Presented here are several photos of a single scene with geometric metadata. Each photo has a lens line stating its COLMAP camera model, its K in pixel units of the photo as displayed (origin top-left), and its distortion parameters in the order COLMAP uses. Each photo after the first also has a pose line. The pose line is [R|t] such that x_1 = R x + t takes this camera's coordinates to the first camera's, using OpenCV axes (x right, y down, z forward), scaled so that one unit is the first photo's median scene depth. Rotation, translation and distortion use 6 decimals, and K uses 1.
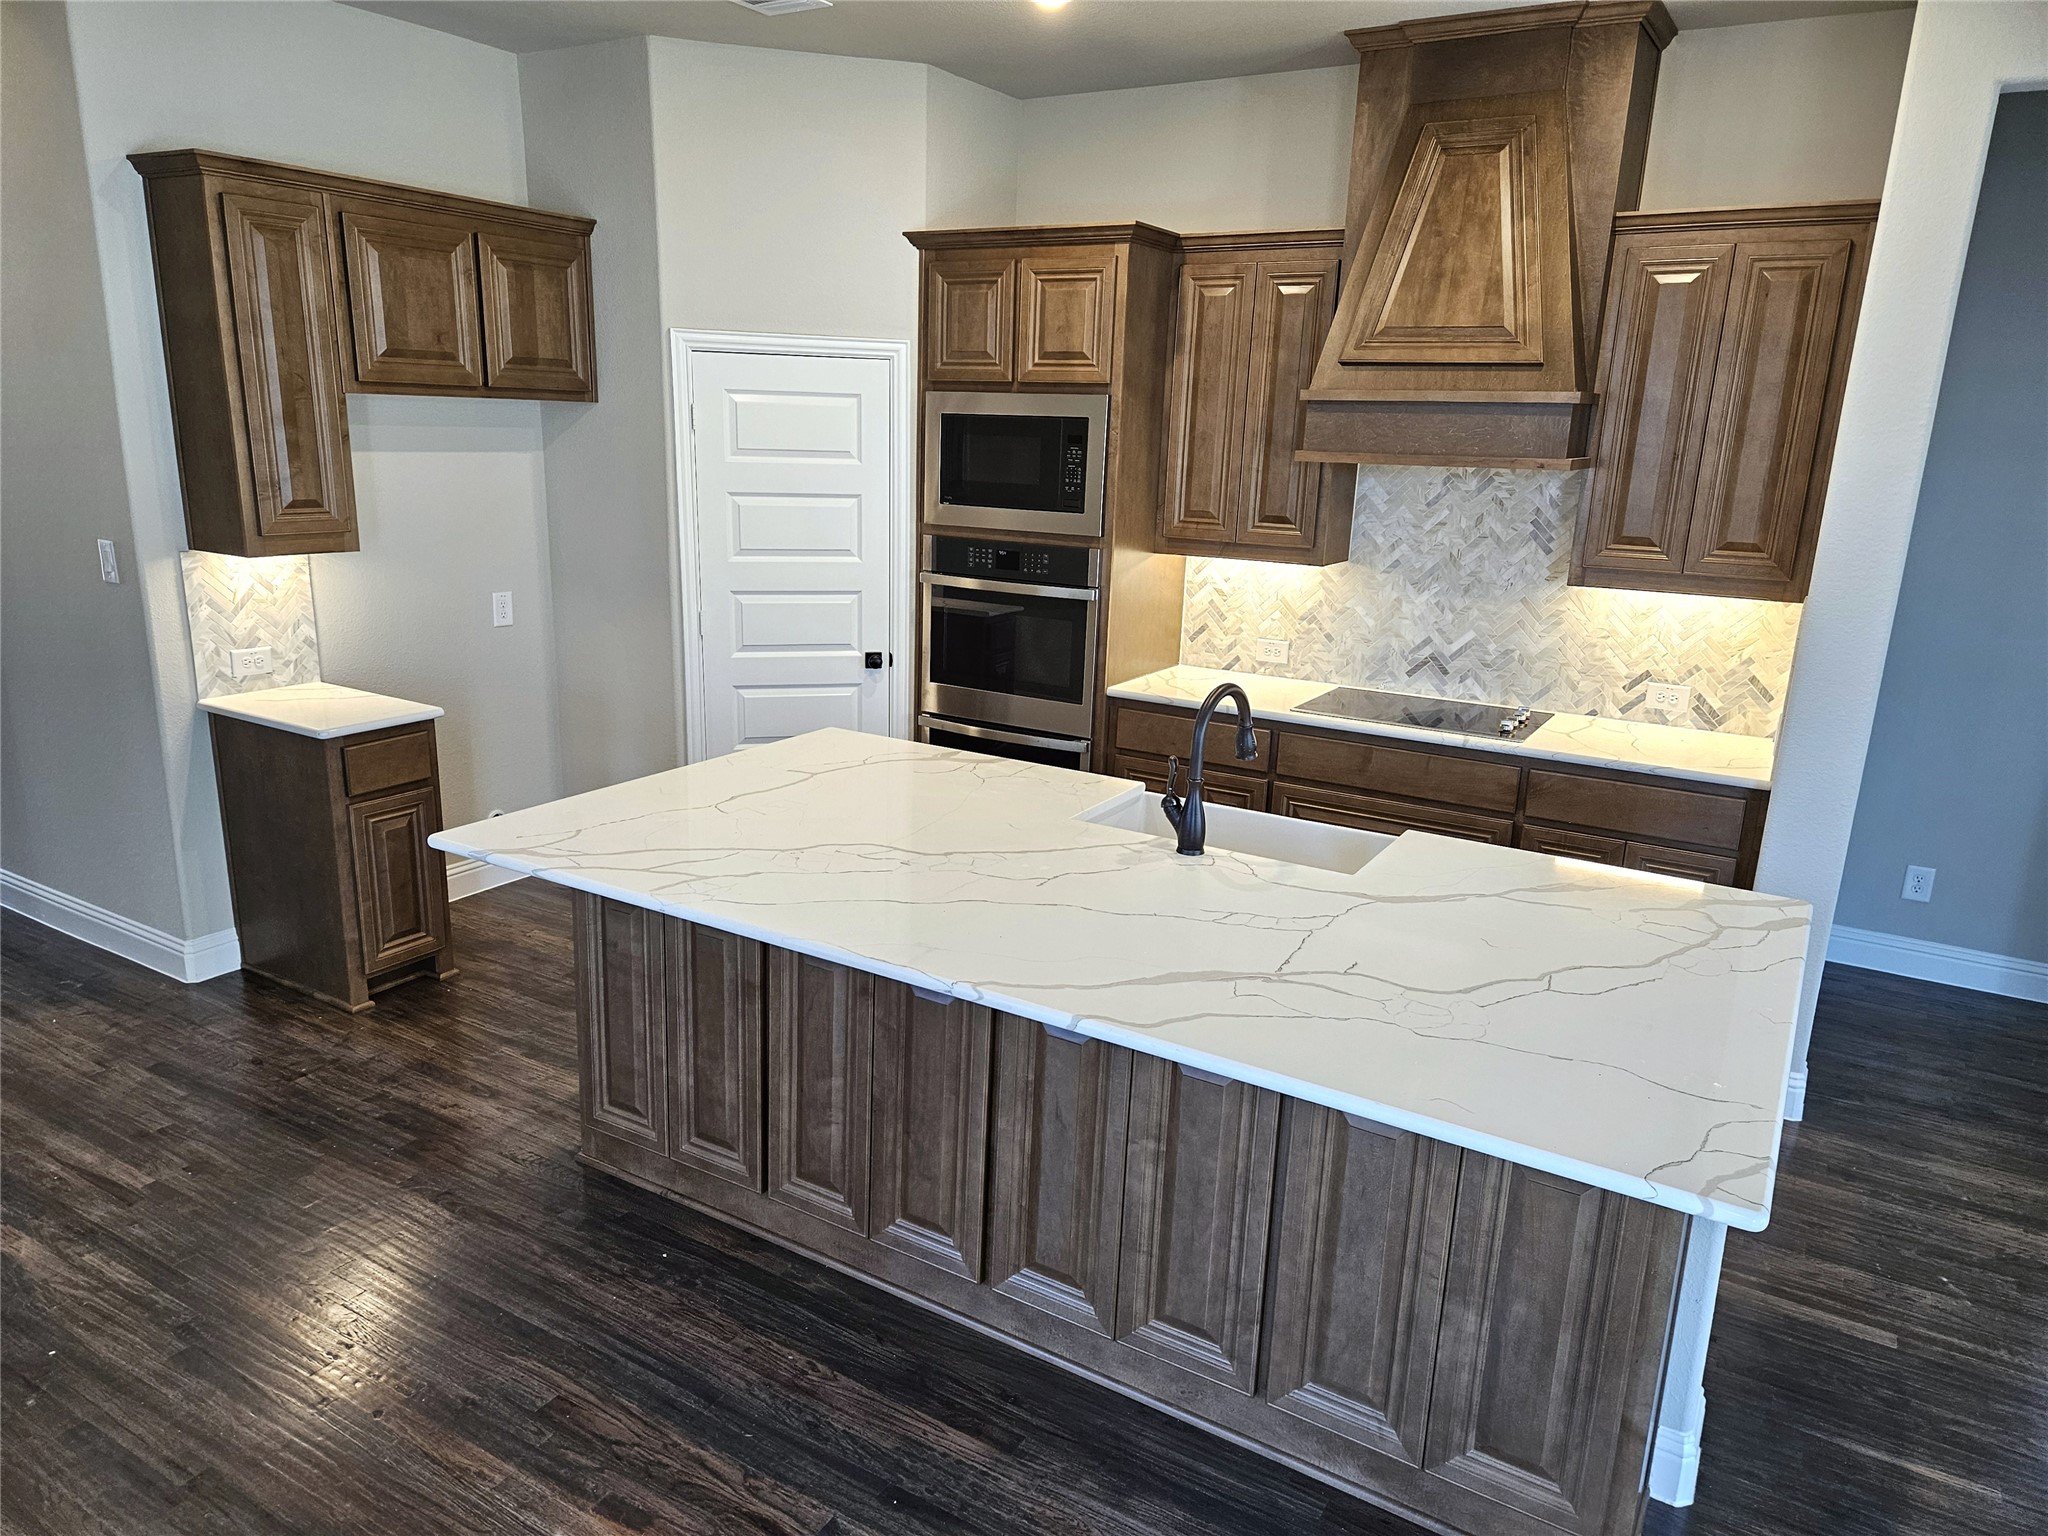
lens RADIAL K [[1360.4, 0, 1008.6], [0, 1360.4, 781.9], [0, 0, 1]] dist [0.080210, -0.064292]
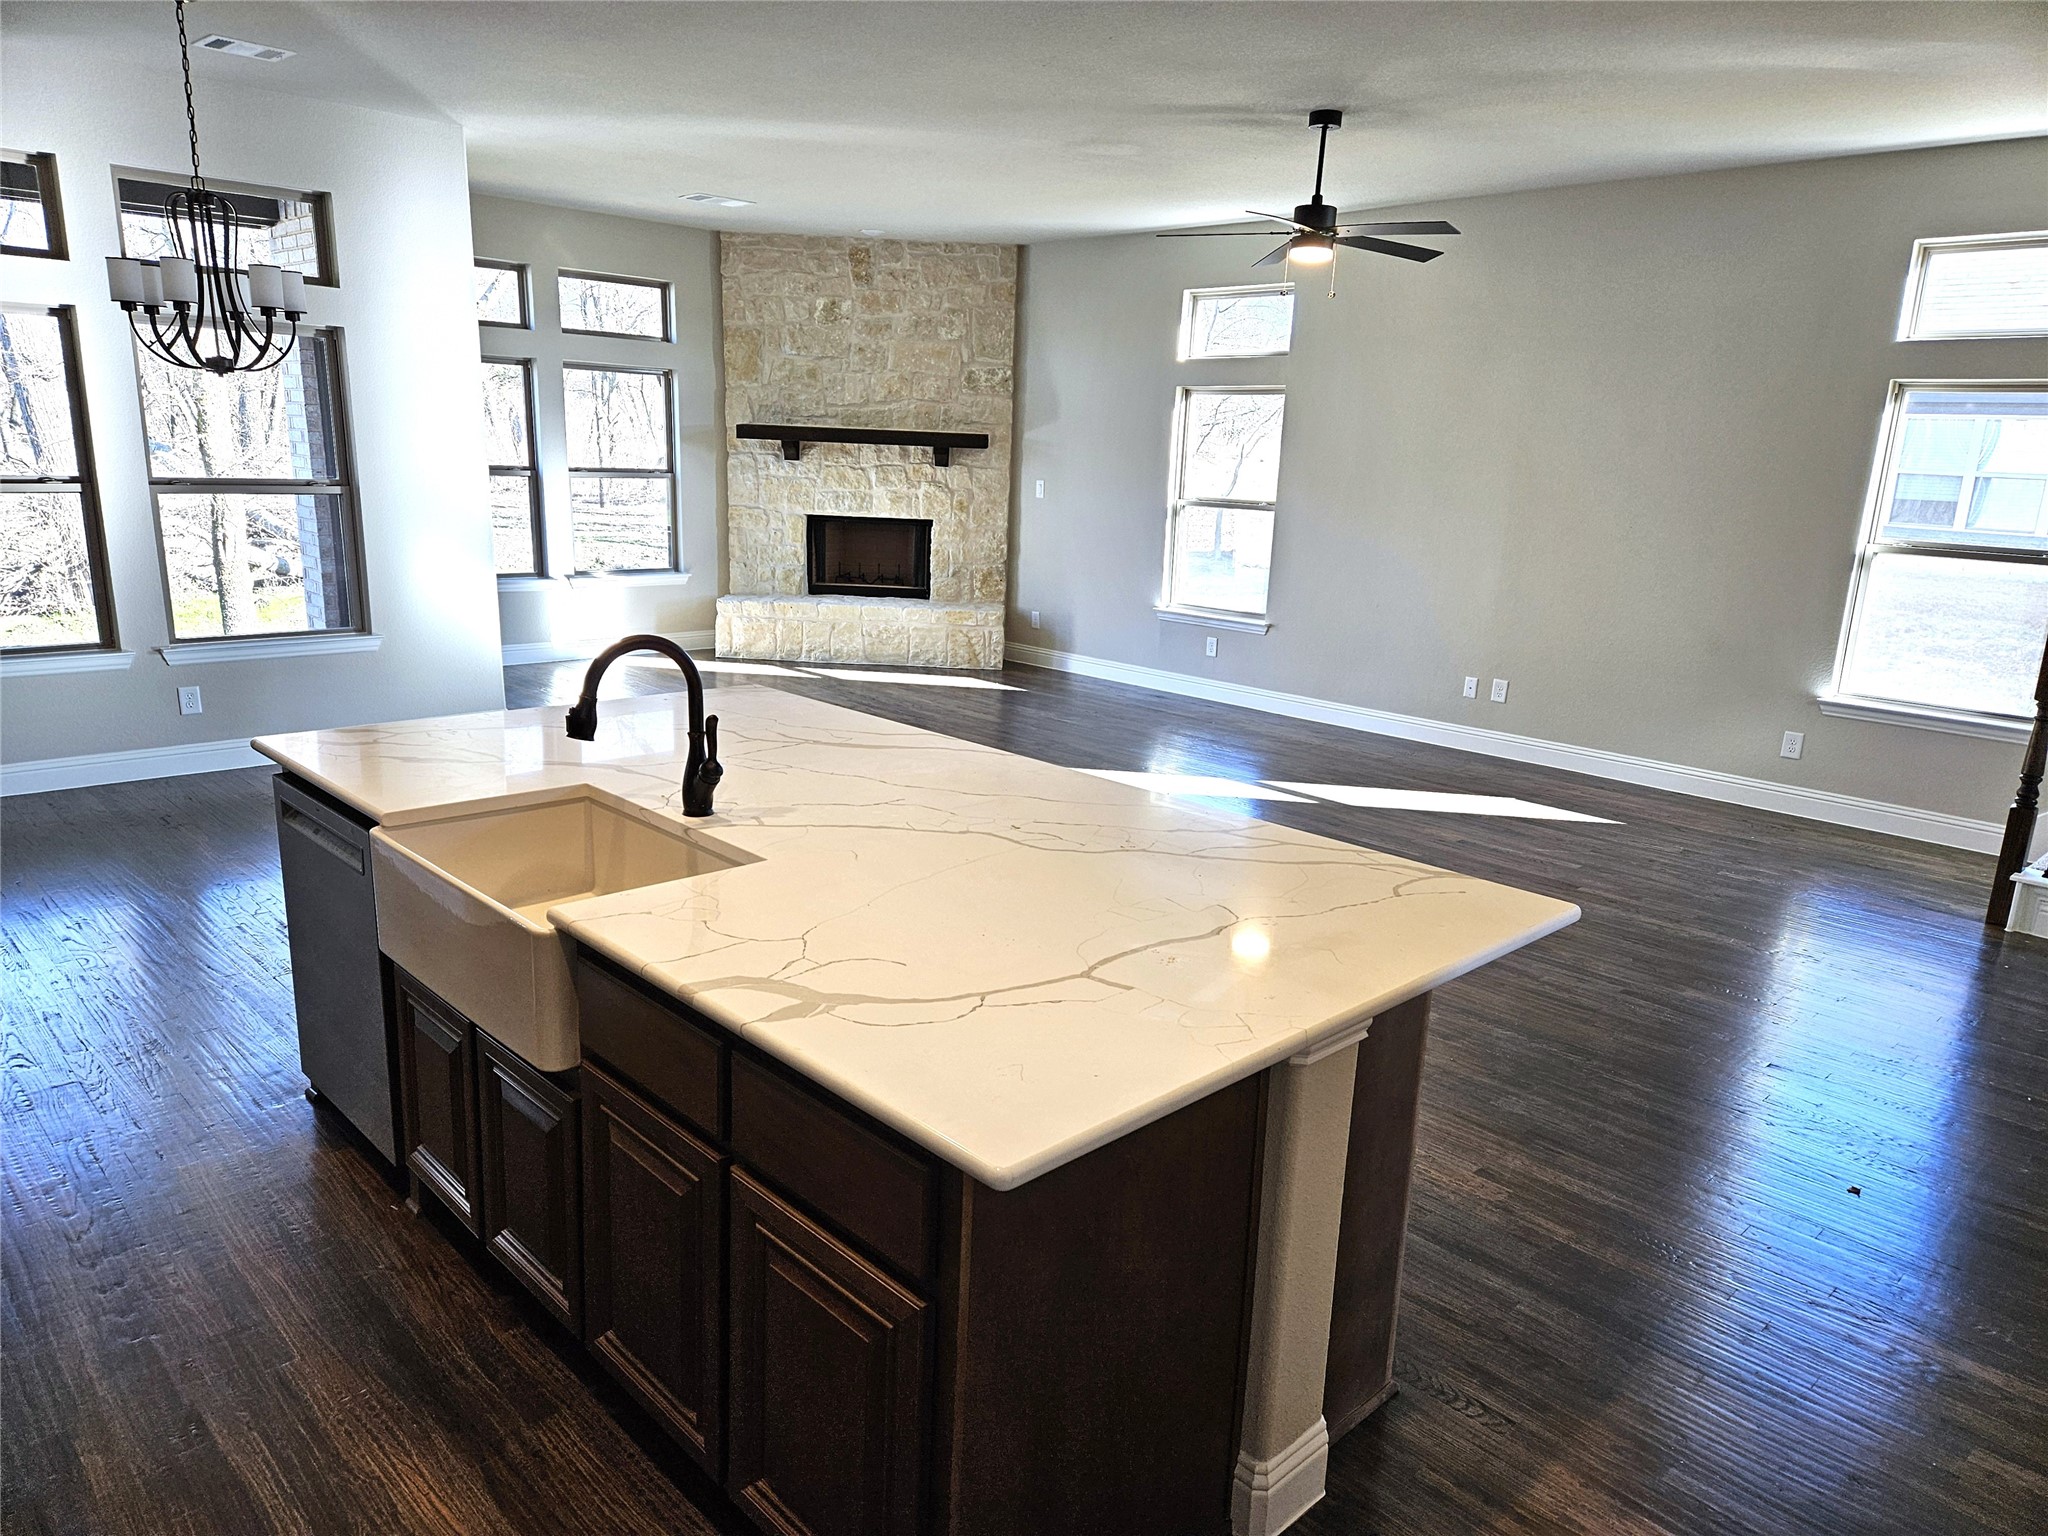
lens RADIAL K [[1360.4, 0, 1014.1], [0, 1360.4, 785.8], [0, 0, 1]] dist [0.080210, -0.064292]
pose [[-0.965883, -0.126098, 0.226206, -0.177745], [0.000767, 0.872057, 0.489403, -0.267027], [-0.258978, 0.472880, -0.842208, 1.112217]]
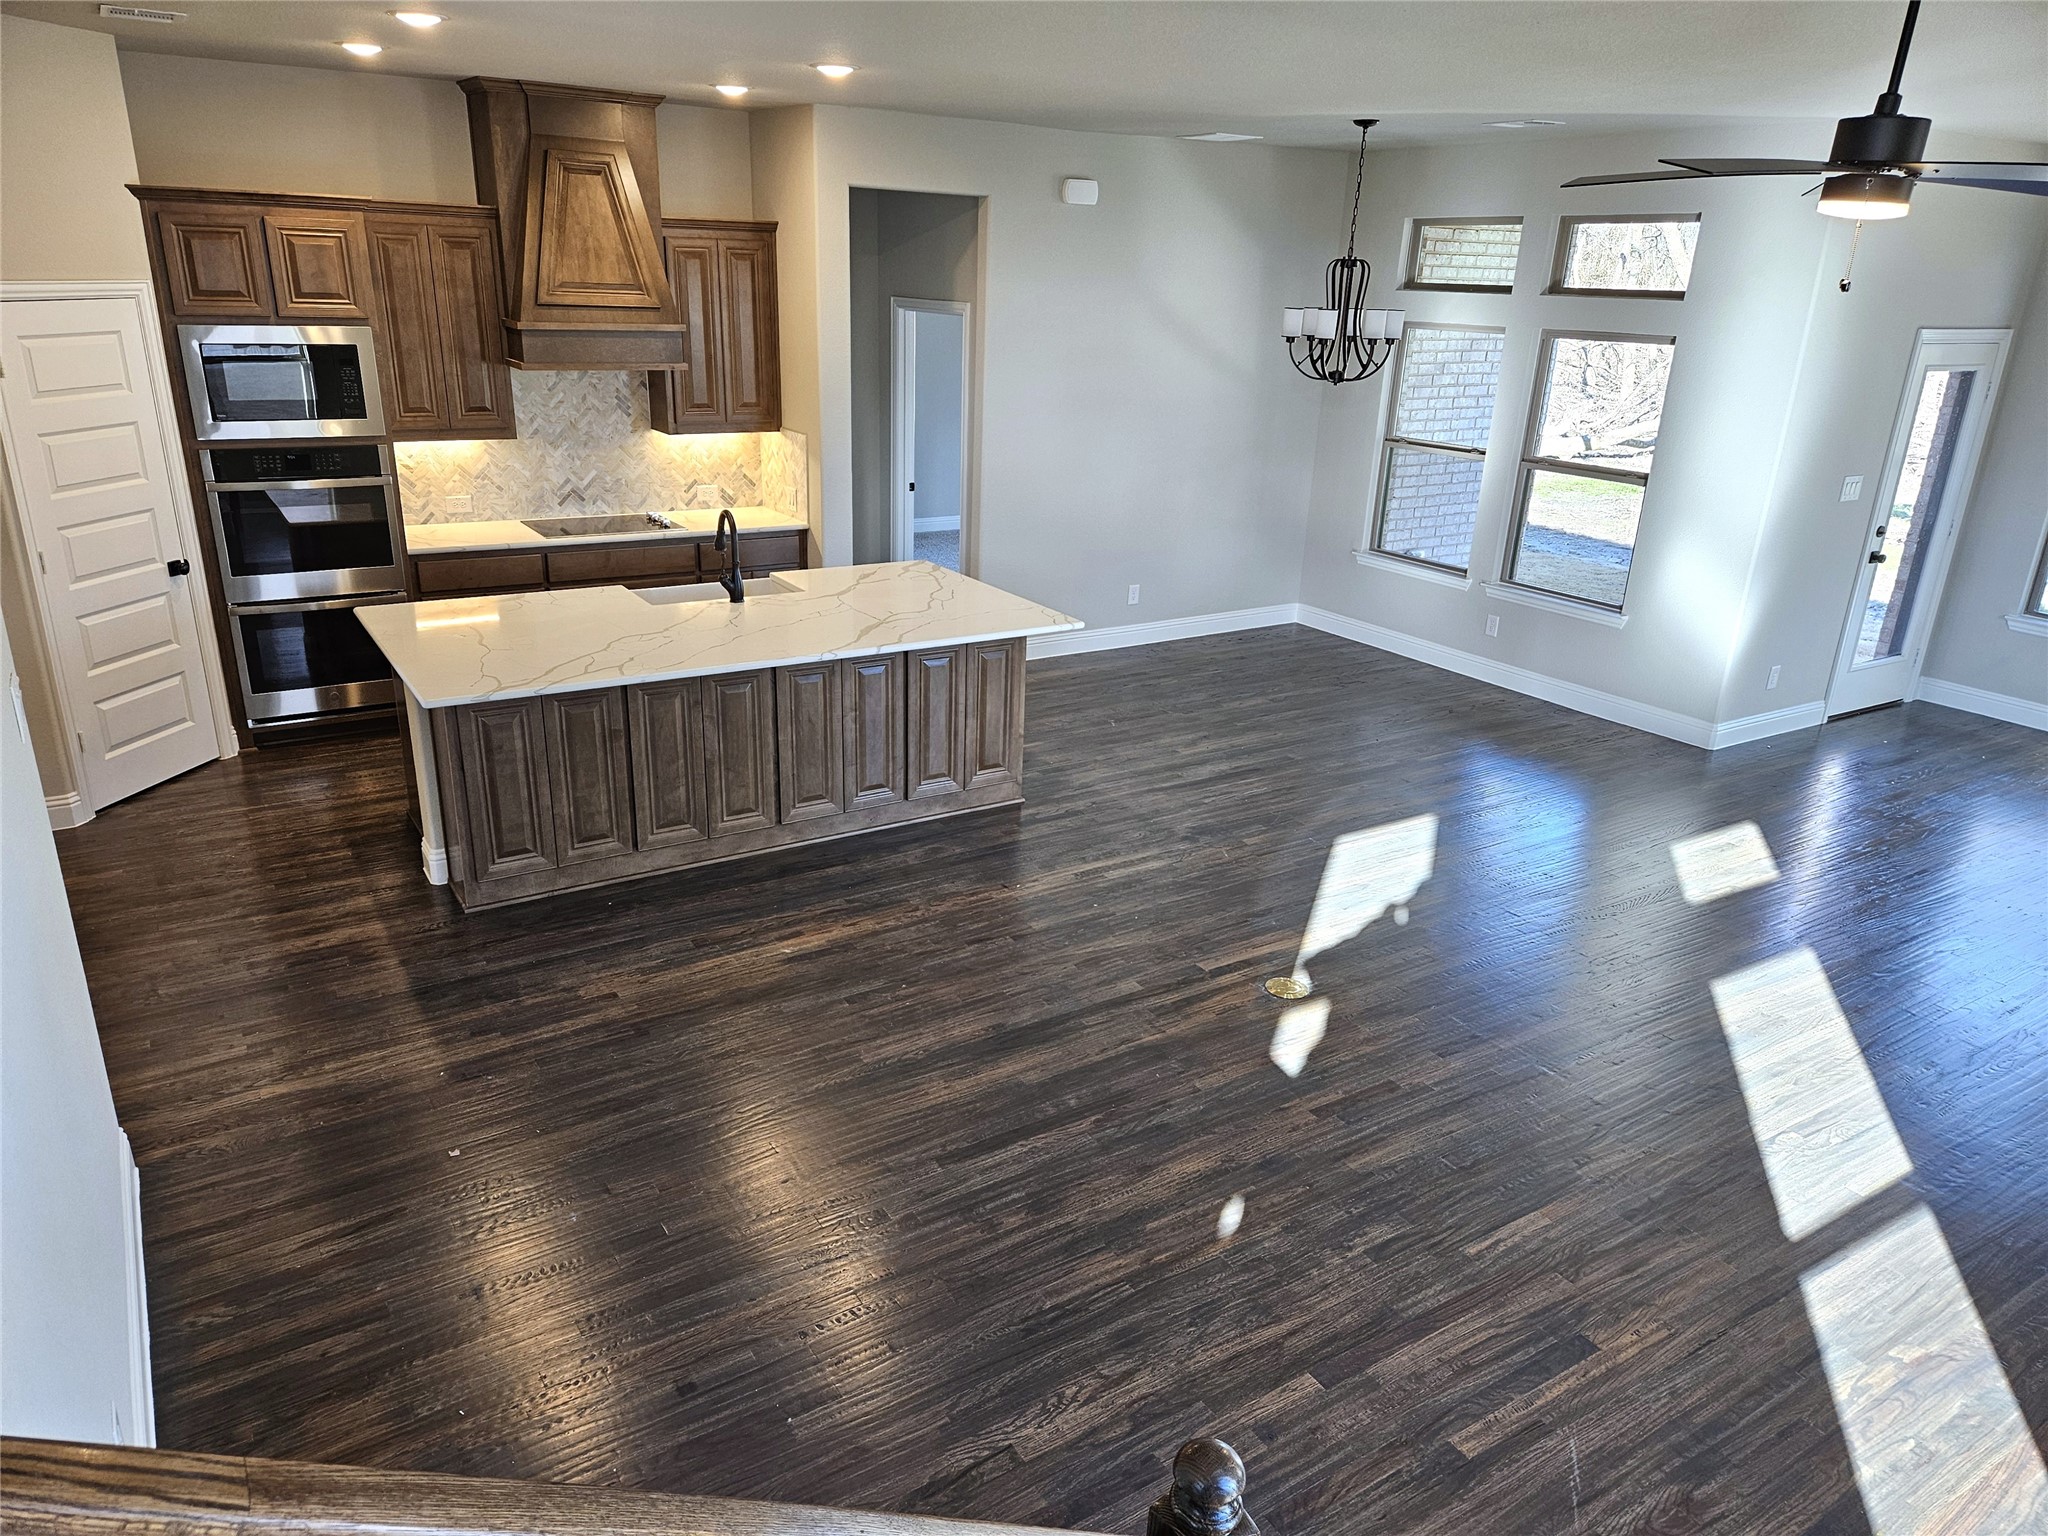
lens RADIAL K [[1360.4, 0, 1007.0], [0, 1360.4, 779.4], [0, 0, 1]] dist [0.080210, -0.064292]
pose [[0.446131, -0.329053, 0.832281, -0.897462], [0.214400, 0.942172, 0.257575, -0.082149], [-0.868907, 0.063529, 0.490881, -0.163153]]
